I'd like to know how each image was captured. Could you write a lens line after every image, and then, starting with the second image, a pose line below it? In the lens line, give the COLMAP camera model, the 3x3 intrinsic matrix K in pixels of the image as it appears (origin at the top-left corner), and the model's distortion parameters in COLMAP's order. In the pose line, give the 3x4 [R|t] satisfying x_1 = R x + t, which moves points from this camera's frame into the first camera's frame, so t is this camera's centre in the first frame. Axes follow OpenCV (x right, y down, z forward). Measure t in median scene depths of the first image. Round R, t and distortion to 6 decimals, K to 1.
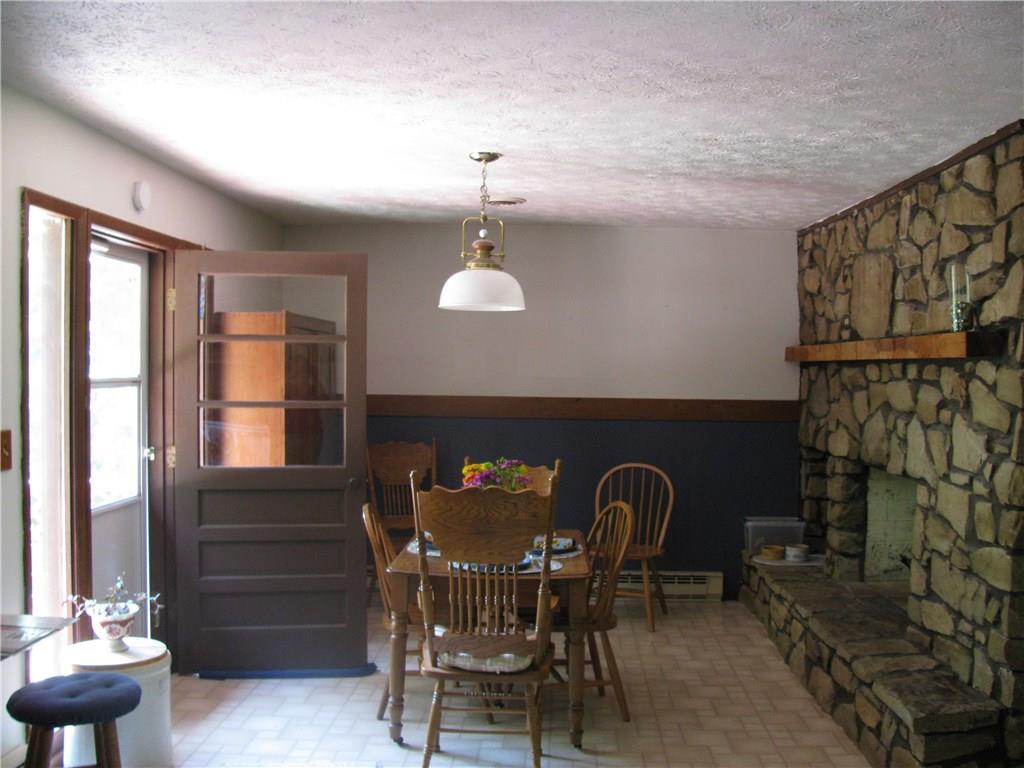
lens RADIAL K [[1057.1, 0, 512.0], [0, 1057.1, 384.0], [0, 0, 1]] dist [-0.226436, 0.275417]
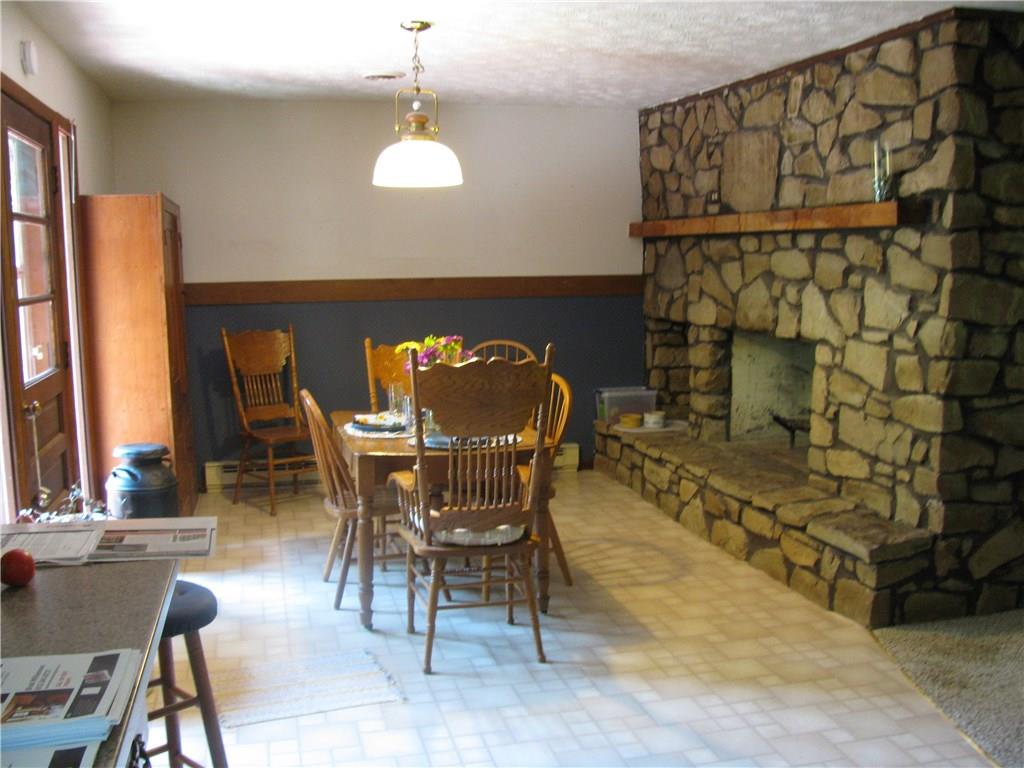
lens RADIAL K [[1057.1, 0, 512.0], [0, 1057.1, 384.0], [0, 0, 1]] dist [-0.226436, 0.275417]
pose [[0.961832, -0.055800, 0.267889, -0.214691], [0.027316, 0.993677, 0.108903, 0.010303], [-0.272272, -0.097428, 0.957275, 0.030781]]
